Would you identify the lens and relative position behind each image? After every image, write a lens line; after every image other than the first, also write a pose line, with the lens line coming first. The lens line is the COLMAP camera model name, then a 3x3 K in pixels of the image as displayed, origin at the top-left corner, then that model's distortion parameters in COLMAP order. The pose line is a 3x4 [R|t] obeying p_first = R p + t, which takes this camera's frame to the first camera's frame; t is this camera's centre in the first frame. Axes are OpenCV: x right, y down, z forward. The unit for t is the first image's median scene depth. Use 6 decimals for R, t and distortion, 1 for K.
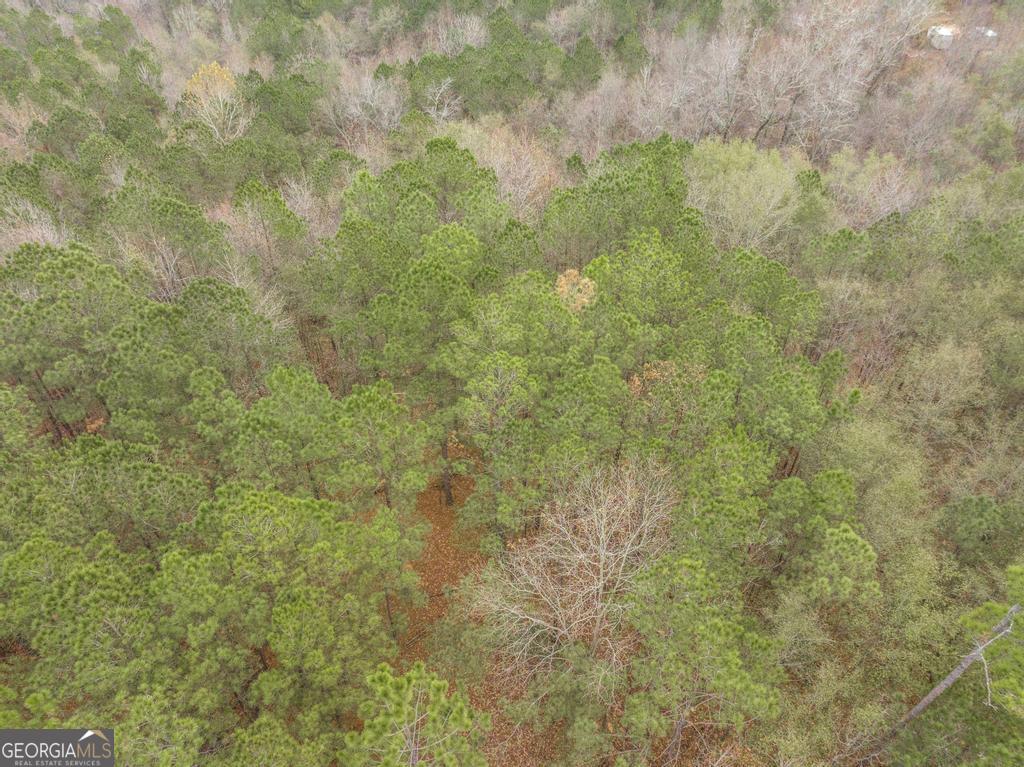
lens RADIAL K [[727.6, 0, 512.0], [0, 727.6, 383.5], [0, 0, 1]] dist [-0.006360, 0.000228]
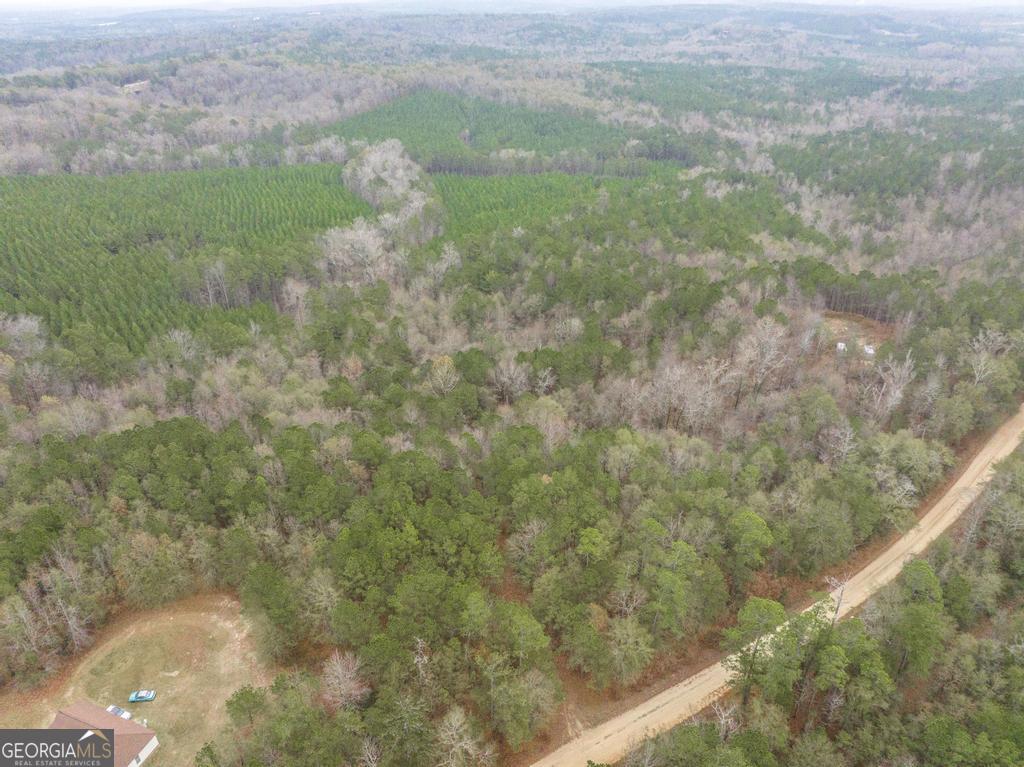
lens RADIAL K [[727.6, 0, 512.0], [0, 727.6, 383.5], [0, 0, 1]] dist [-0.006360, 0.000228]
pose [[0.976634, 0.093746, -0.193386, 0.592642], [-0.132690, 0.970880, -0.199463, 0.169127], [0.169056, 0.220463, 0.960633, -2.806310]]
